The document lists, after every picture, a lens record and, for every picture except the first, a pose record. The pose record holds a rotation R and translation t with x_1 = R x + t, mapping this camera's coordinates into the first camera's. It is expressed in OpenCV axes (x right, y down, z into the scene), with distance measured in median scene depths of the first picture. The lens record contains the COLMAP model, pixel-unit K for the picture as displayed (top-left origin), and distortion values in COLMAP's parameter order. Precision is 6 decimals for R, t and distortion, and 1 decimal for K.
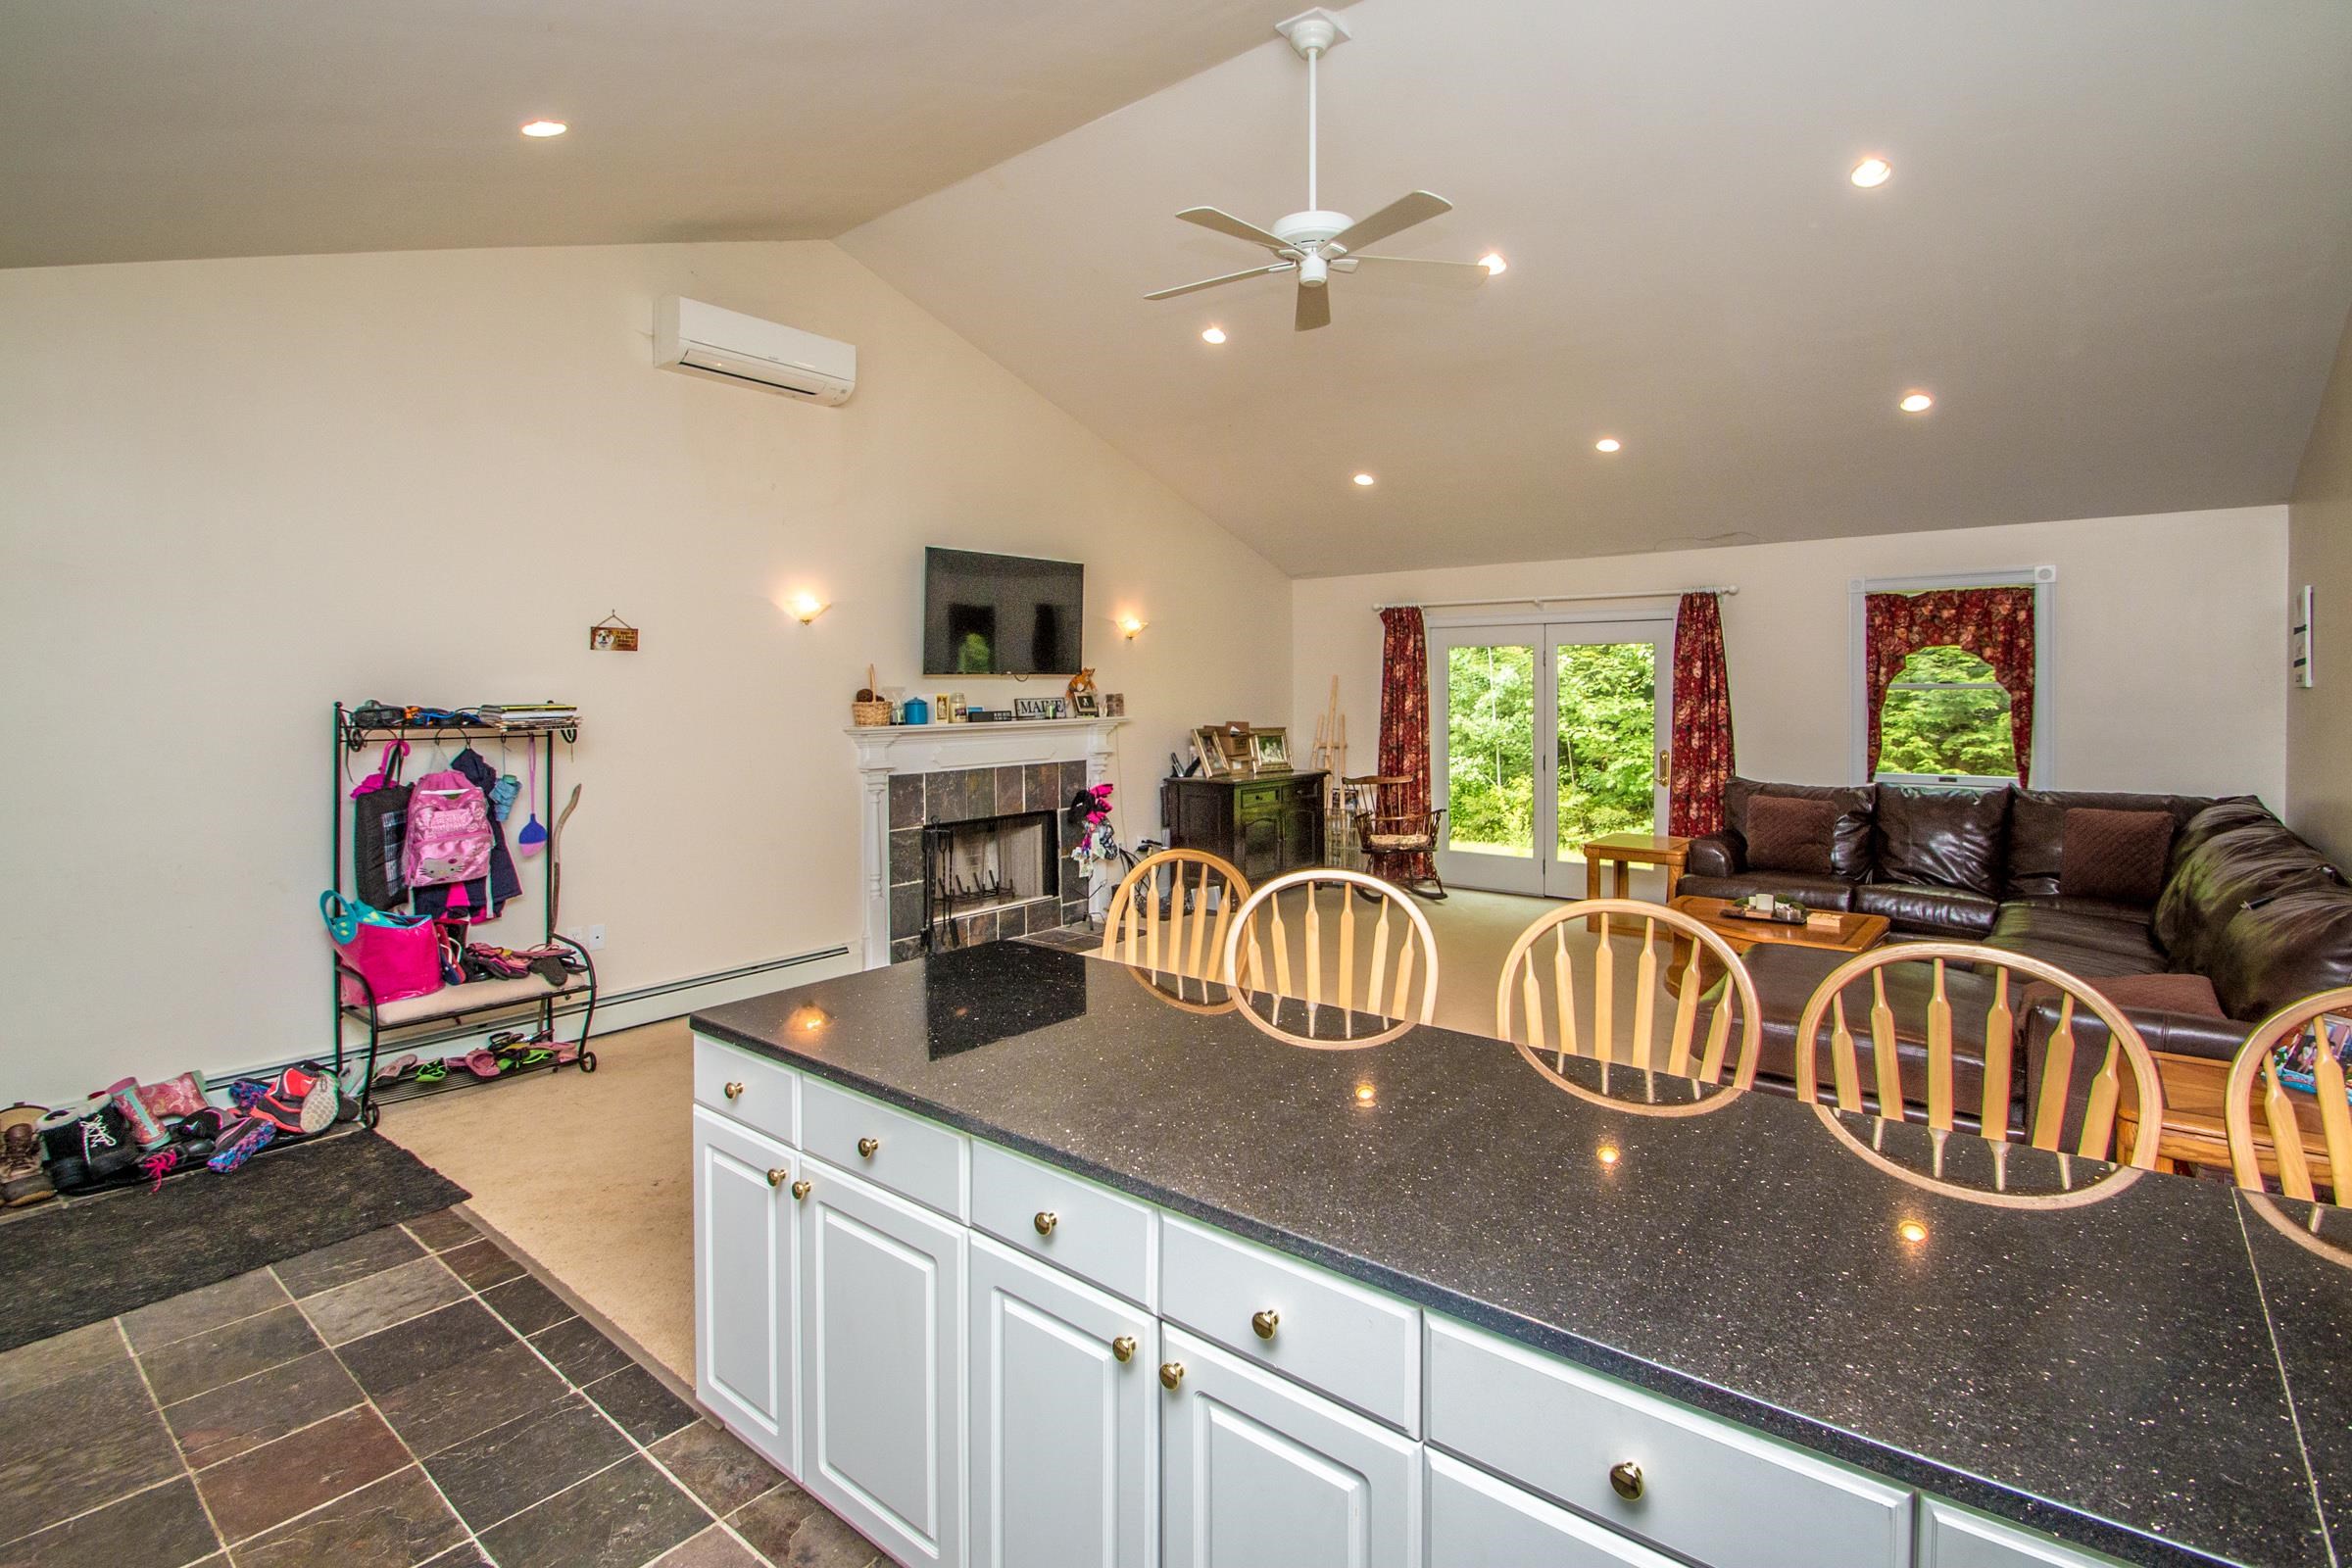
lens RADIAL K [[1120.8, 0, 1131.6], [0, 1120.8, 699.2], [0, 0, 1]] dist [0.003512, -0.011146]
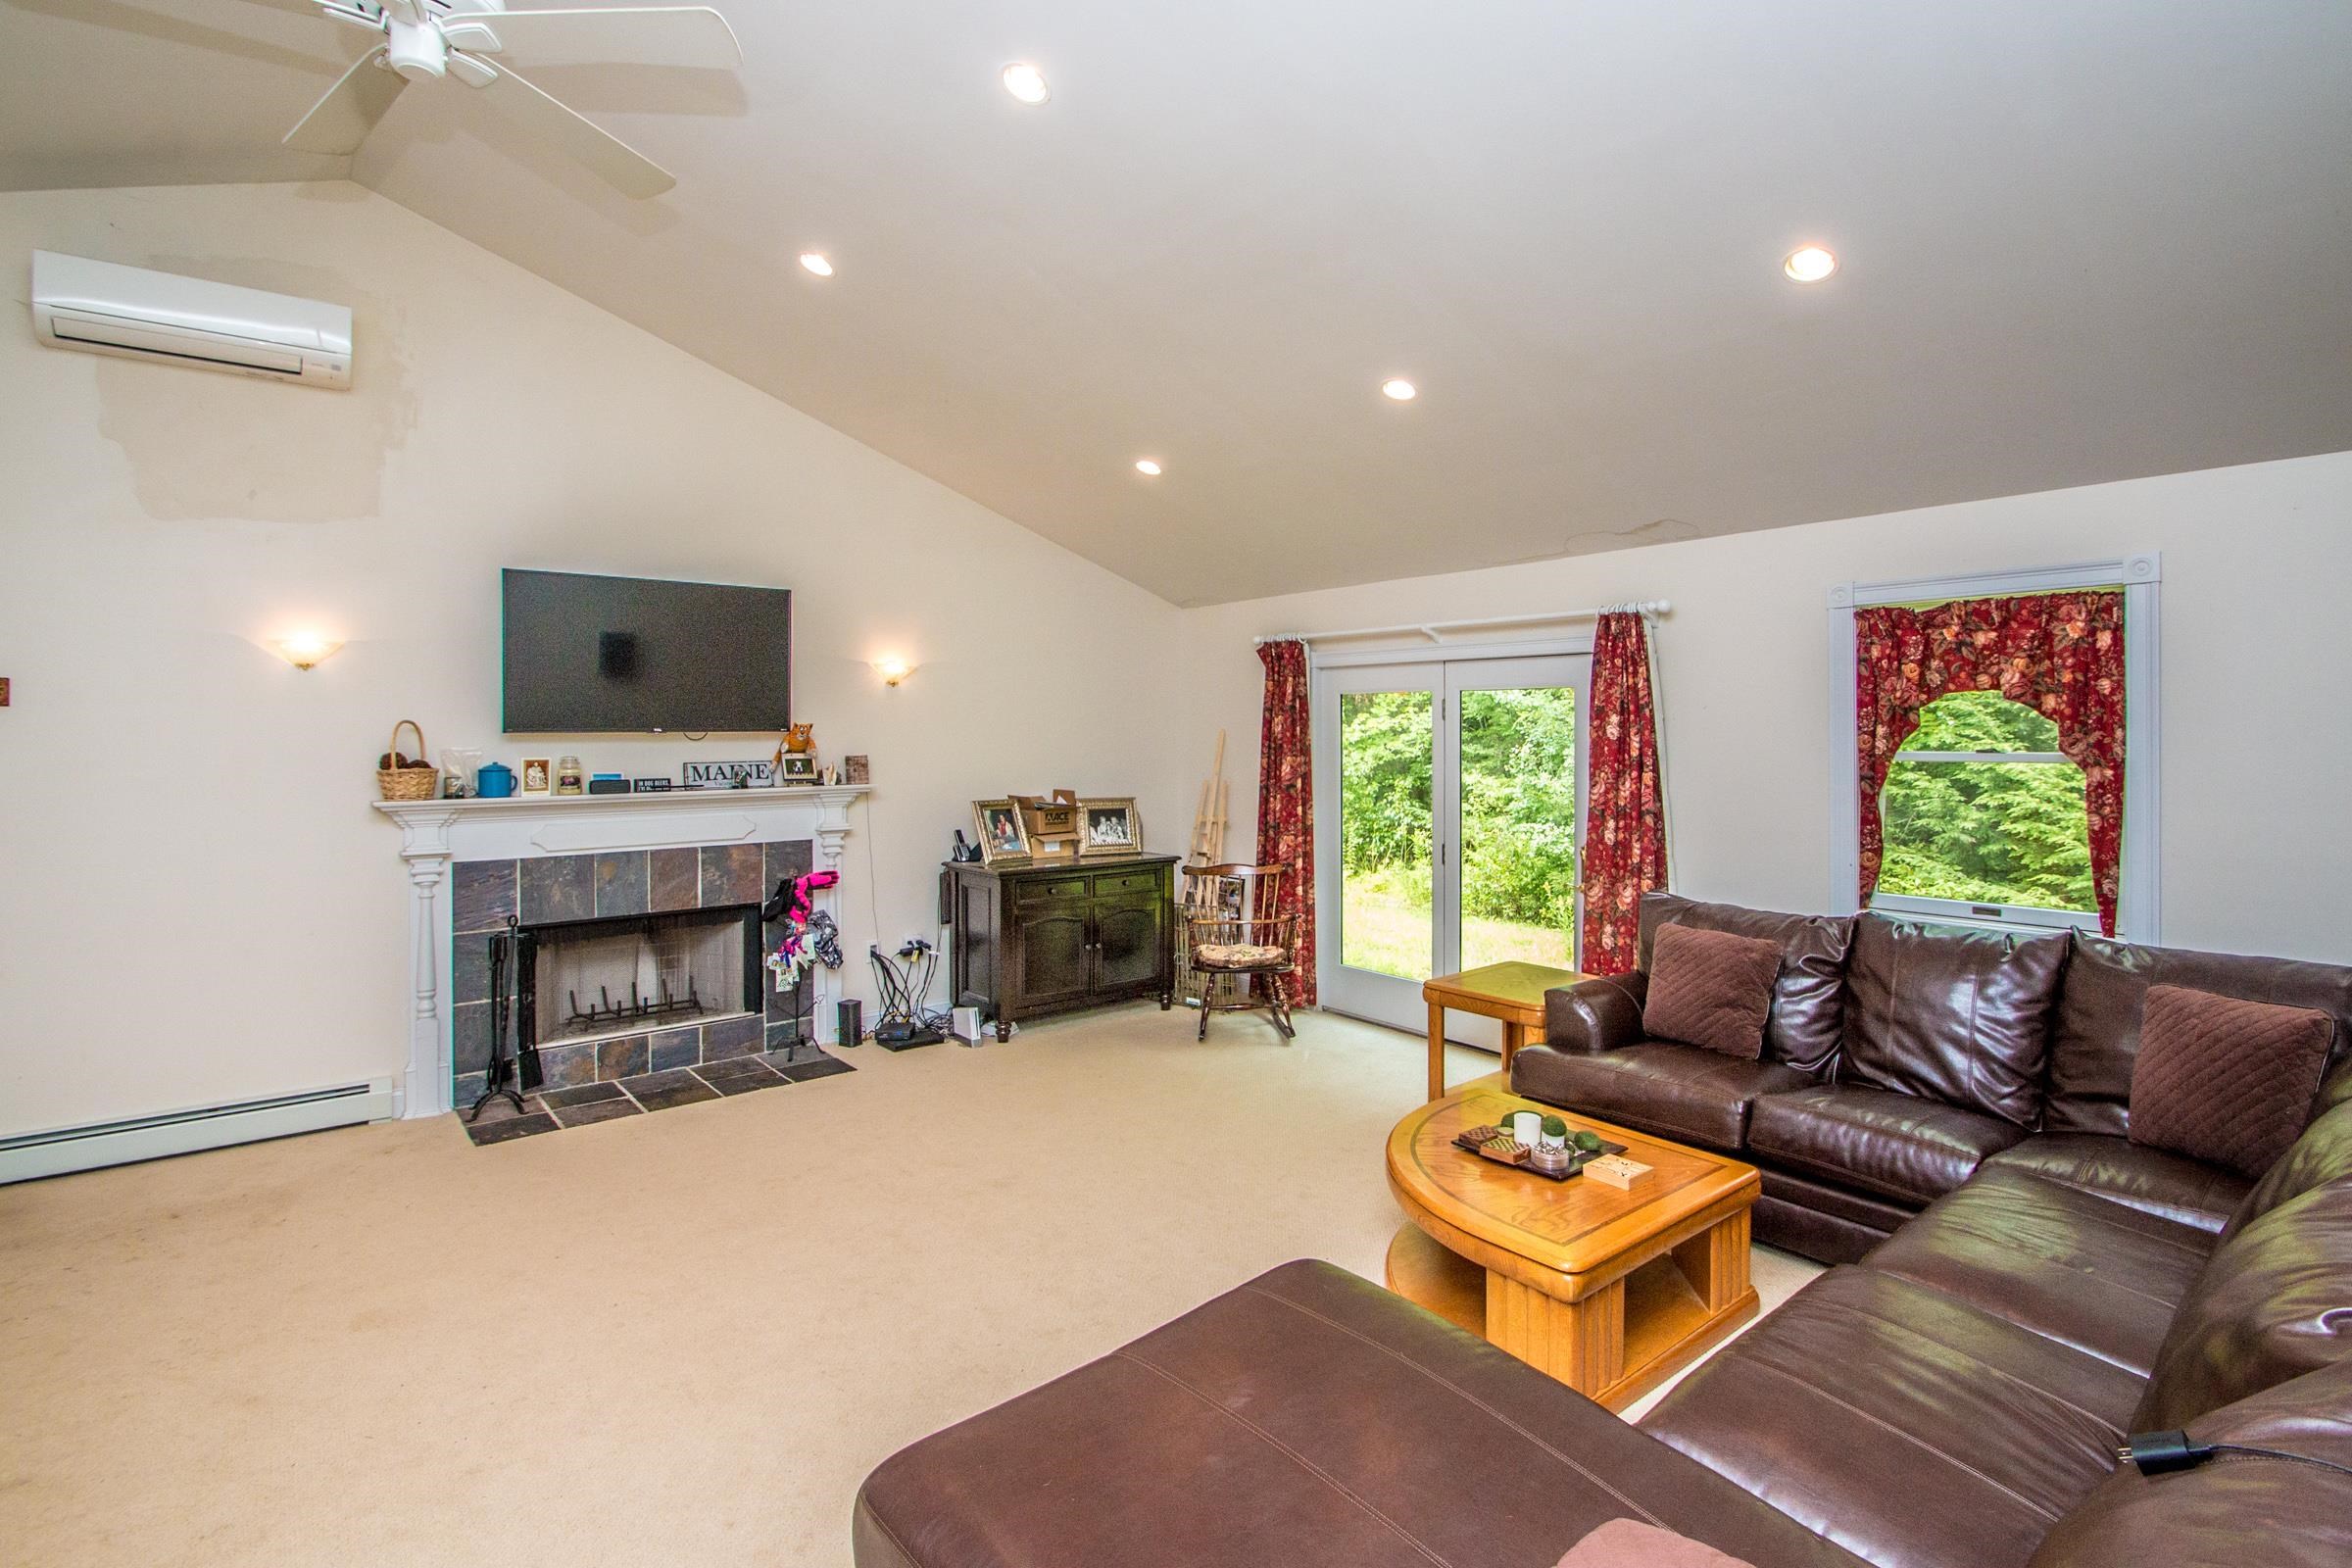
lens RADIAL K [[1120.8, 0, 1163.4], [0, 1120.8, 743.6], [0, 0, 1]] dist [0.003512, -0.011146]
pose [[0.982066, 0.005047, -0.188469, 0.379969], [-0.004939, 0.999987, 0.001041, -0.016676], [0.188472, -0.000091, 0.982079, 0.299627]]
